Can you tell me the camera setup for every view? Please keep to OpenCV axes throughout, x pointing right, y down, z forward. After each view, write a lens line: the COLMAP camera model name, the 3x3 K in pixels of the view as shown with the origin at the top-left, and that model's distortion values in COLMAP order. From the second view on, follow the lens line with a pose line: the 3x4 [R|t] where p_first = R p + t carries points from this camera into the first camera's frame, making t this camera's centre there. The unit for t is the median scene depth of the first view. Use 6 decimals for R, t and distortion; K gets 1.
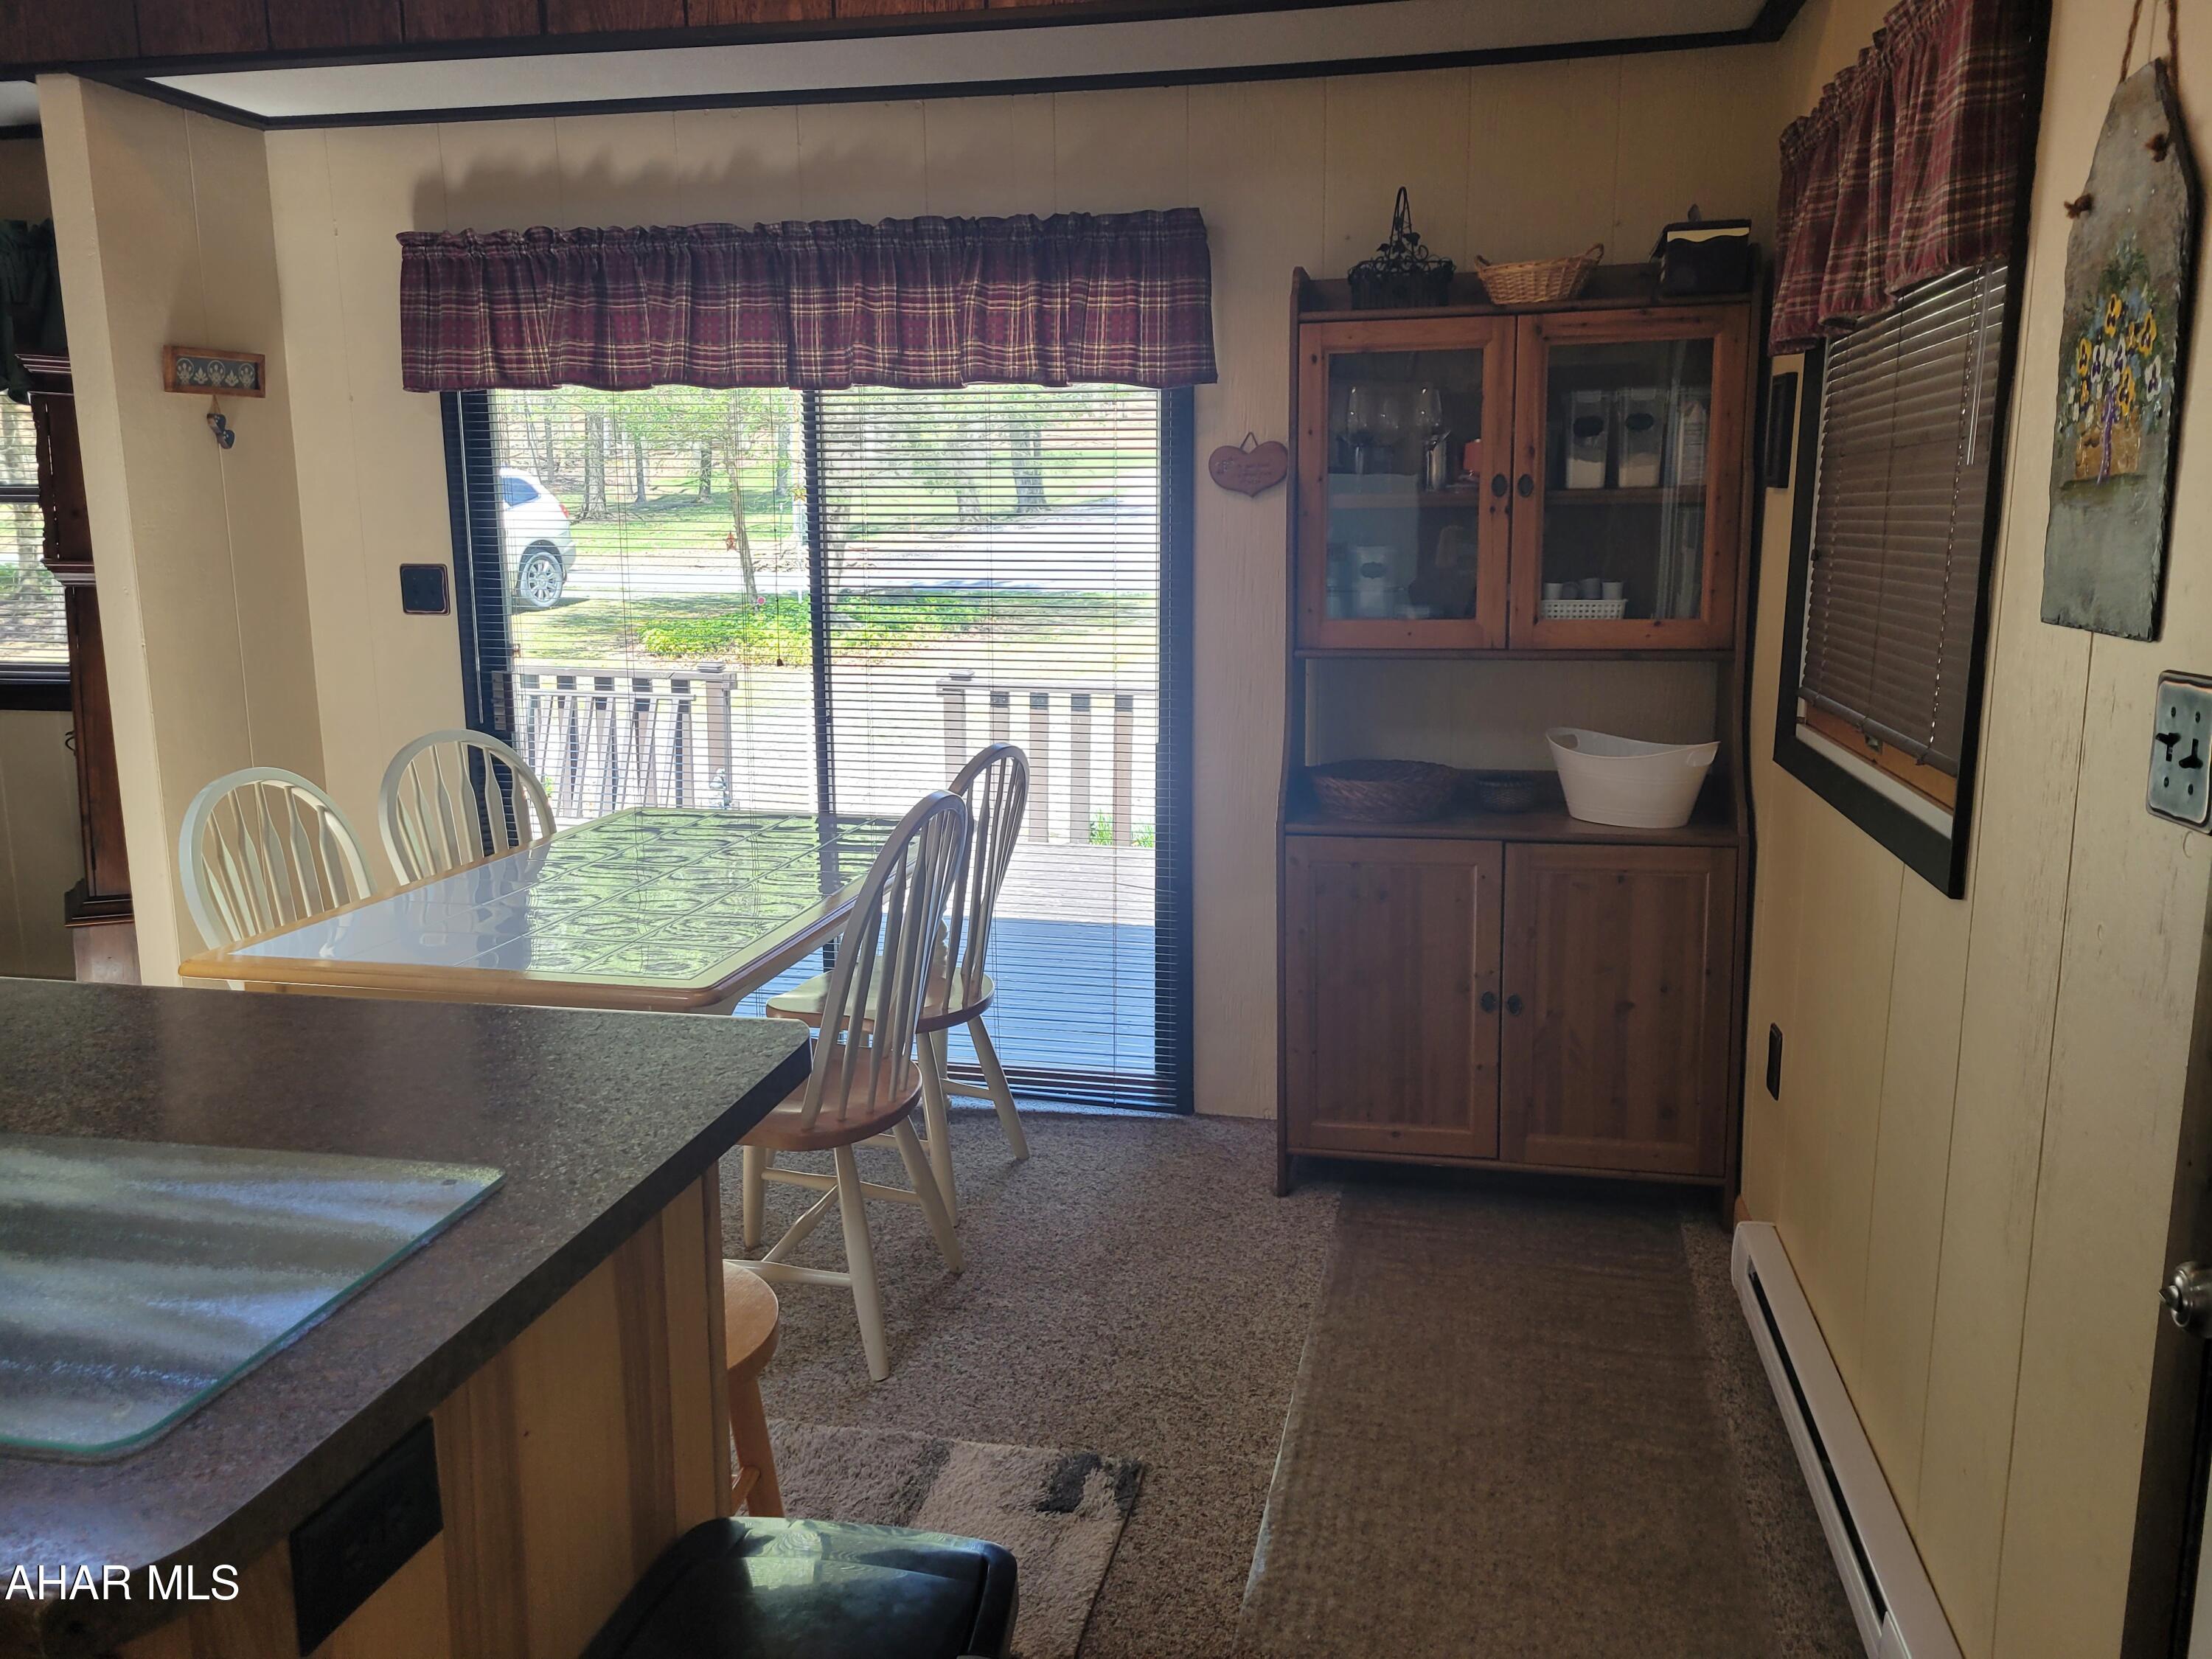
lens RADIAL K [[1651.3, 0, 1119.3], [0, 1651.3, 809.1], [0, 0, 1]] dist [0.060918, -0.043413]
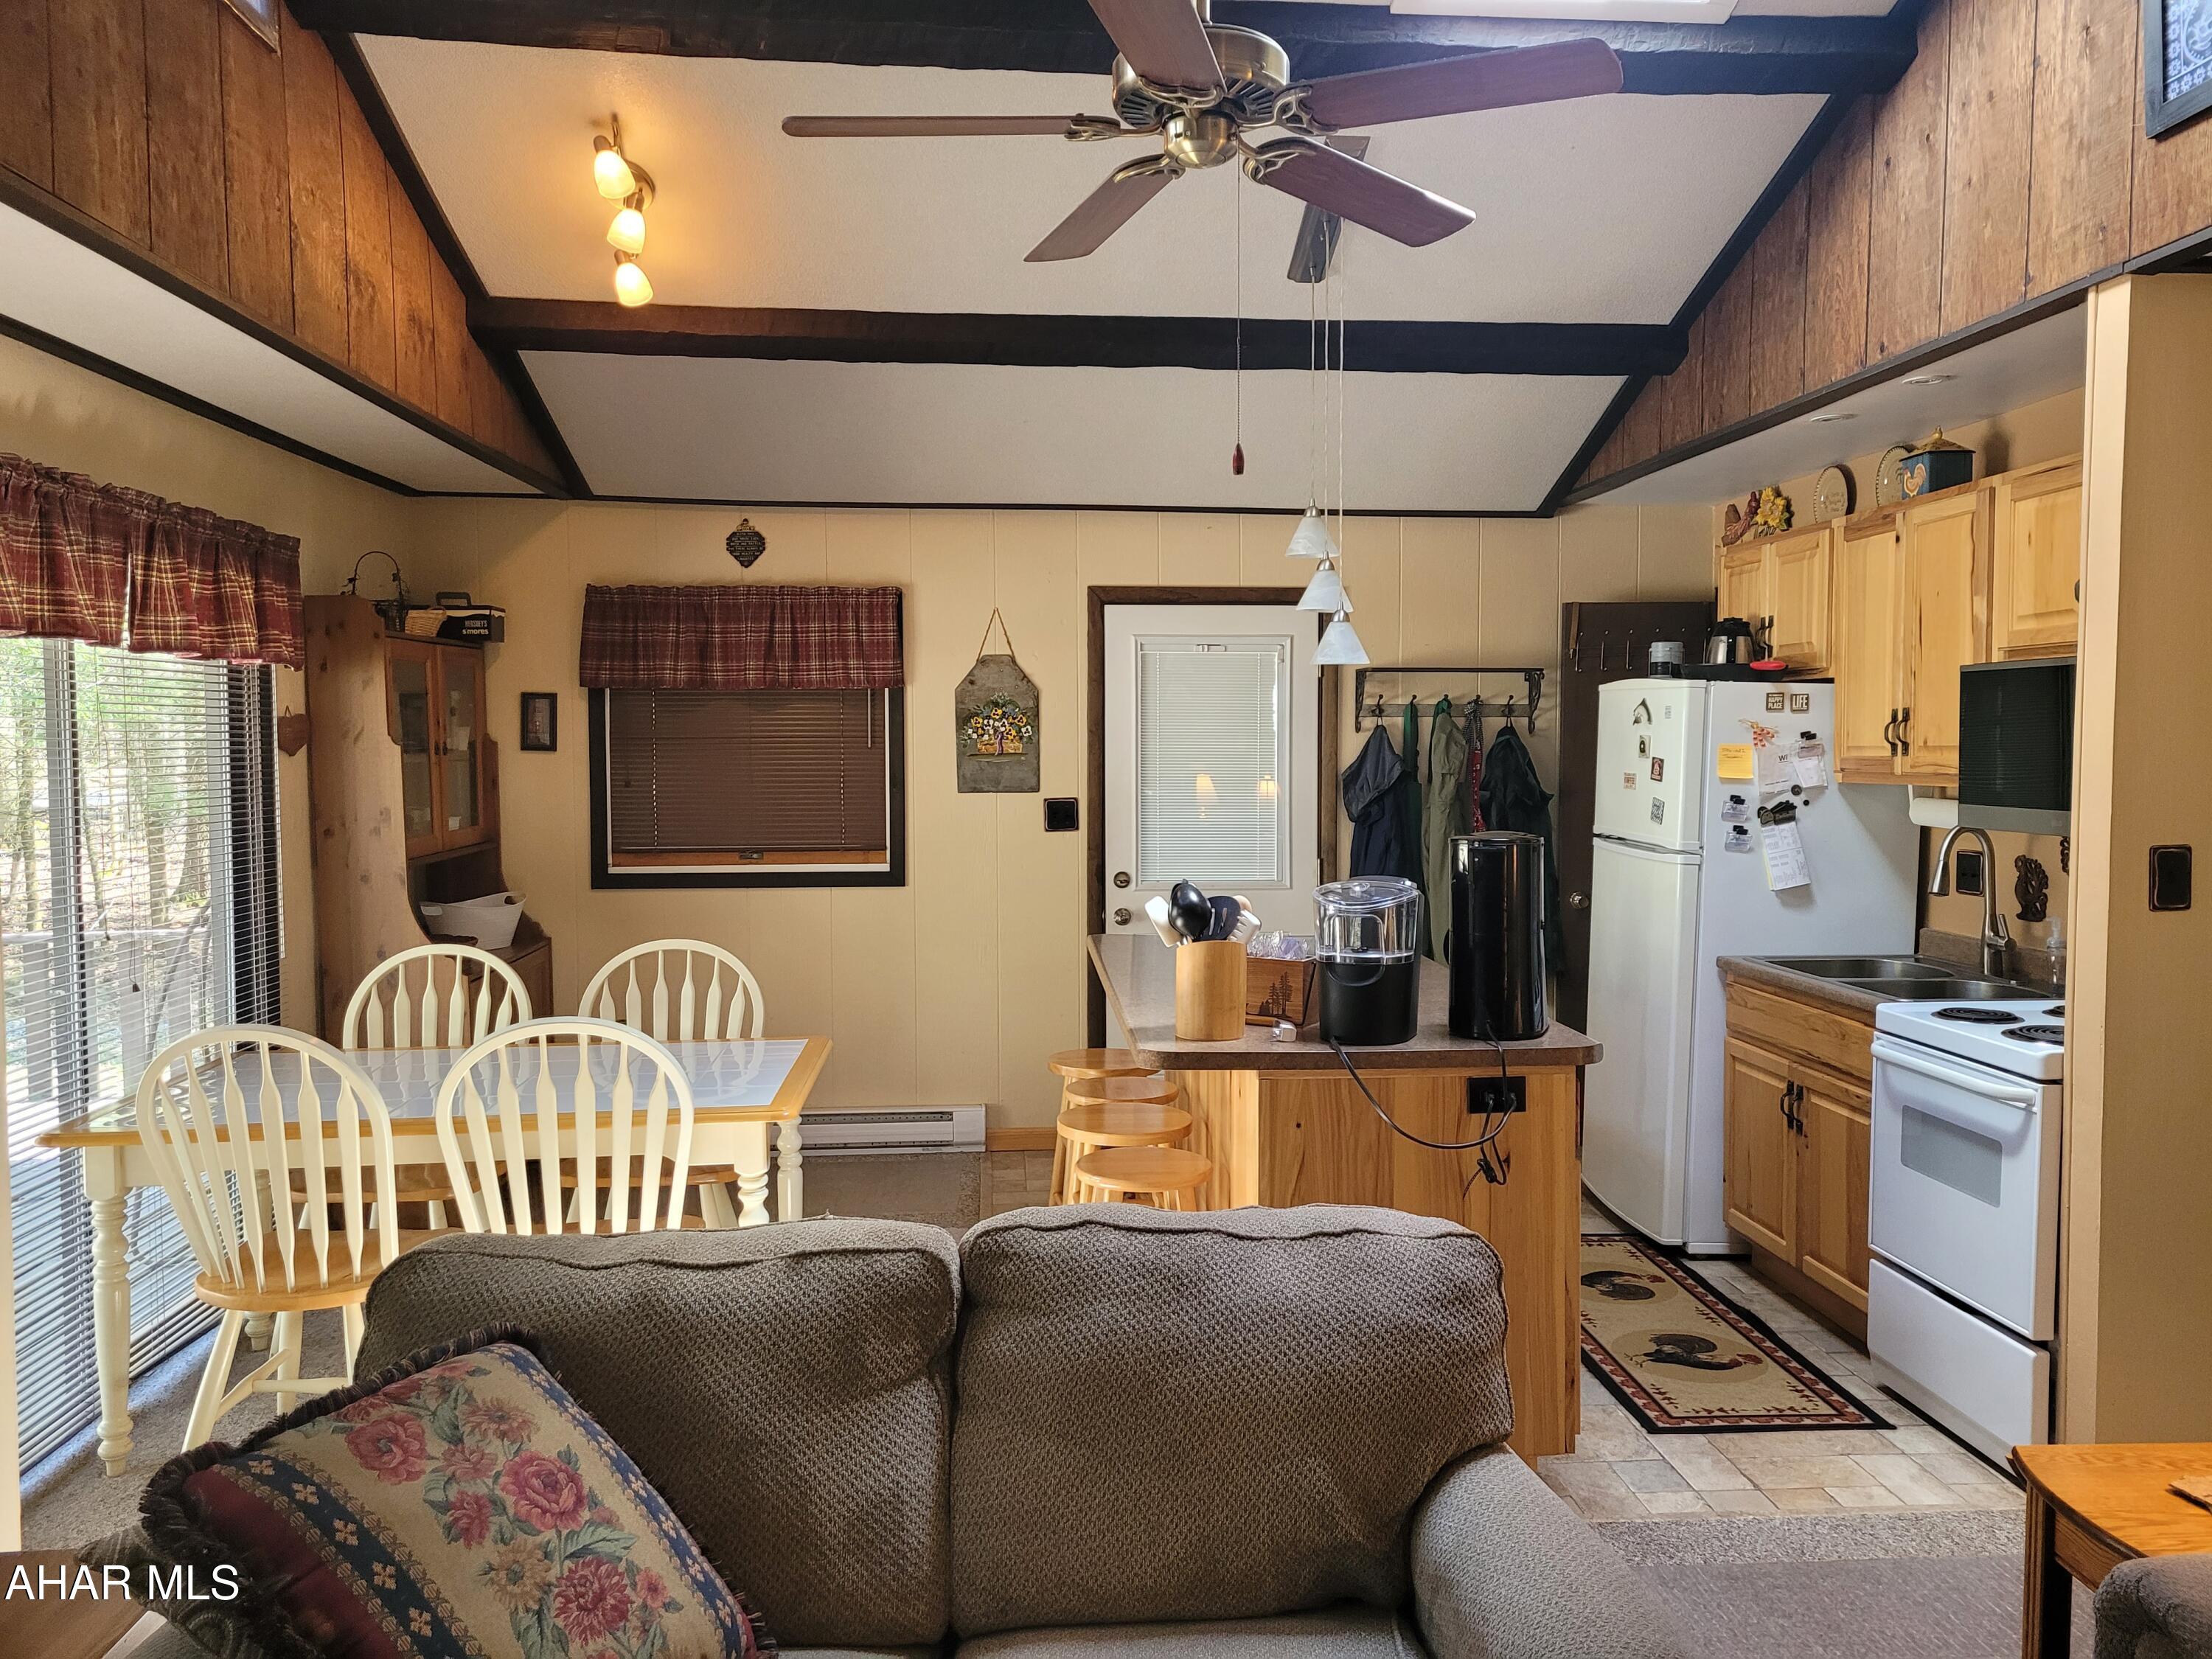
lens RADIAL K [[1651.3, 0, 1135.6], [0, 1651.3, 825.4], [0, 0, 1]] dist [0.060918, -0.043413]
pose [[-0.285001, -0.048325, 0.957308, -1.317923], [0.171319, 0.980079, 0.100478, -0.151044], [-0.943093, 0.192642, -0.271044, 0.732368]]
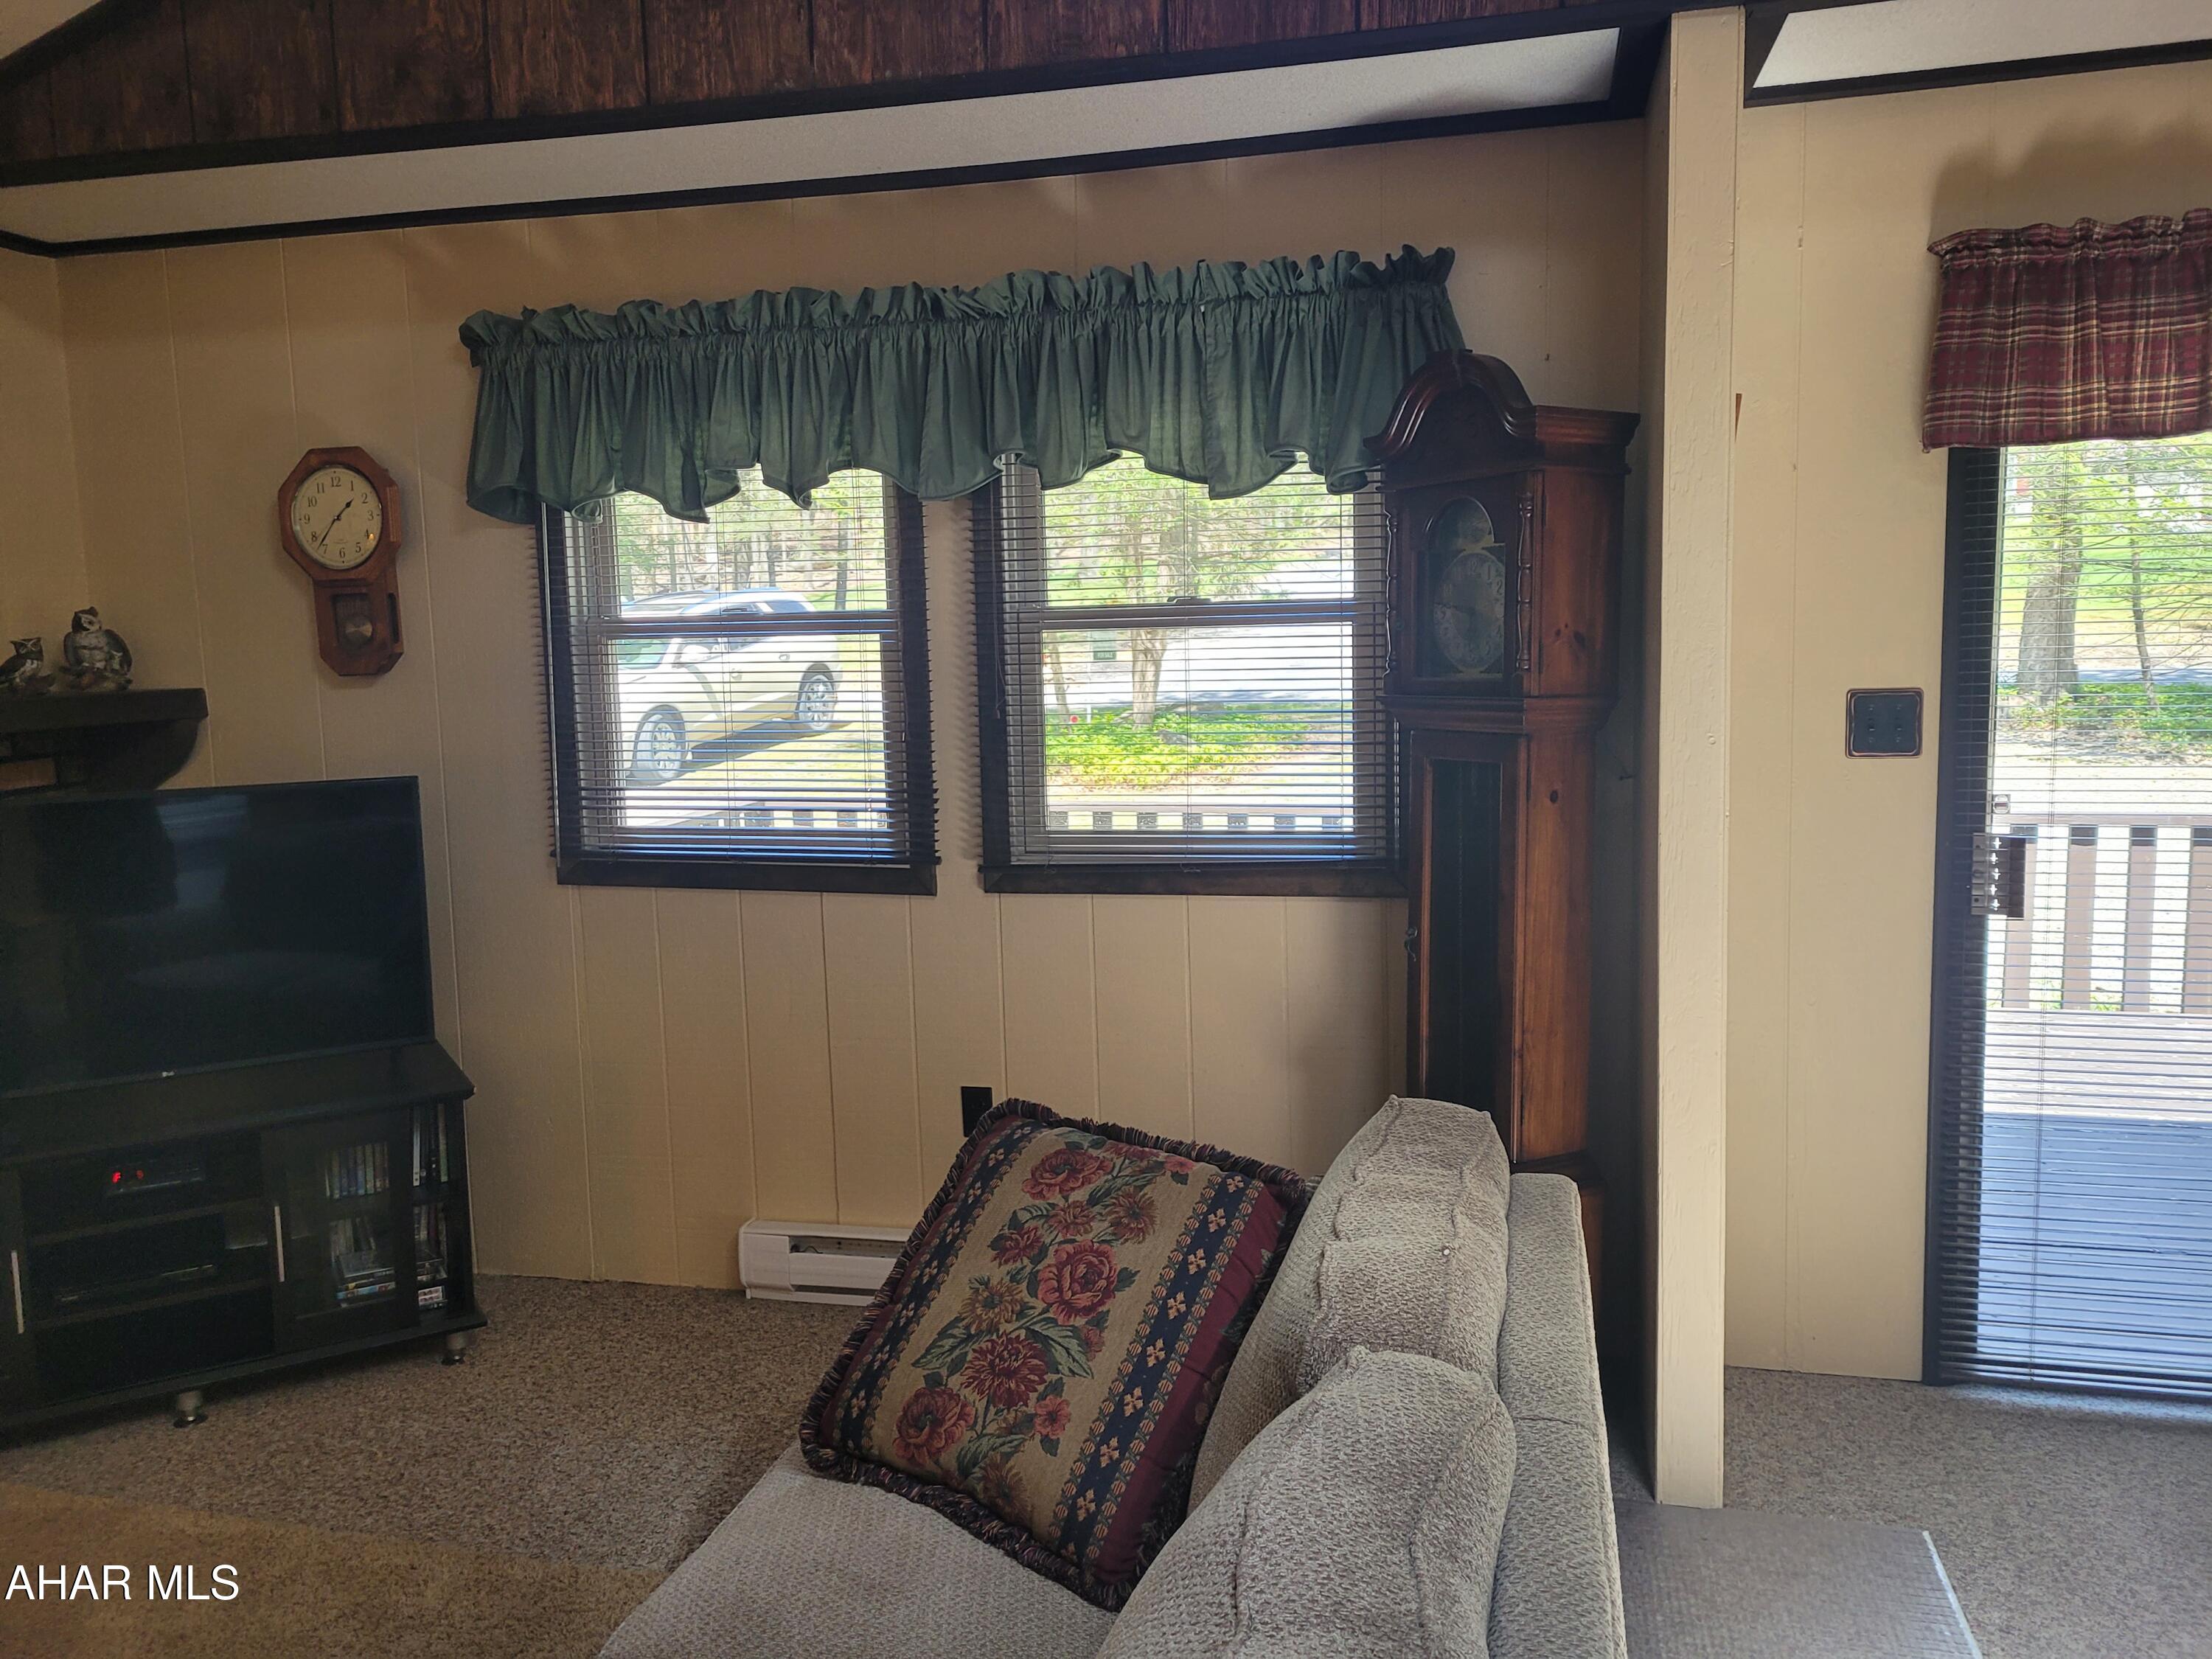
lens RADIAL K [[1651.3, 0, 1105.8], [0, 1651.3, 811.3], [0, 0, 1]] dist [0.060918, -0.043413]
pose [[0.999020, -0.022576, -0.038065, -0.795908], [0.020104, 0.997740, -0.064117, -0.057153], [0.039427, 0.063289, 0.997216, 0.286381]]
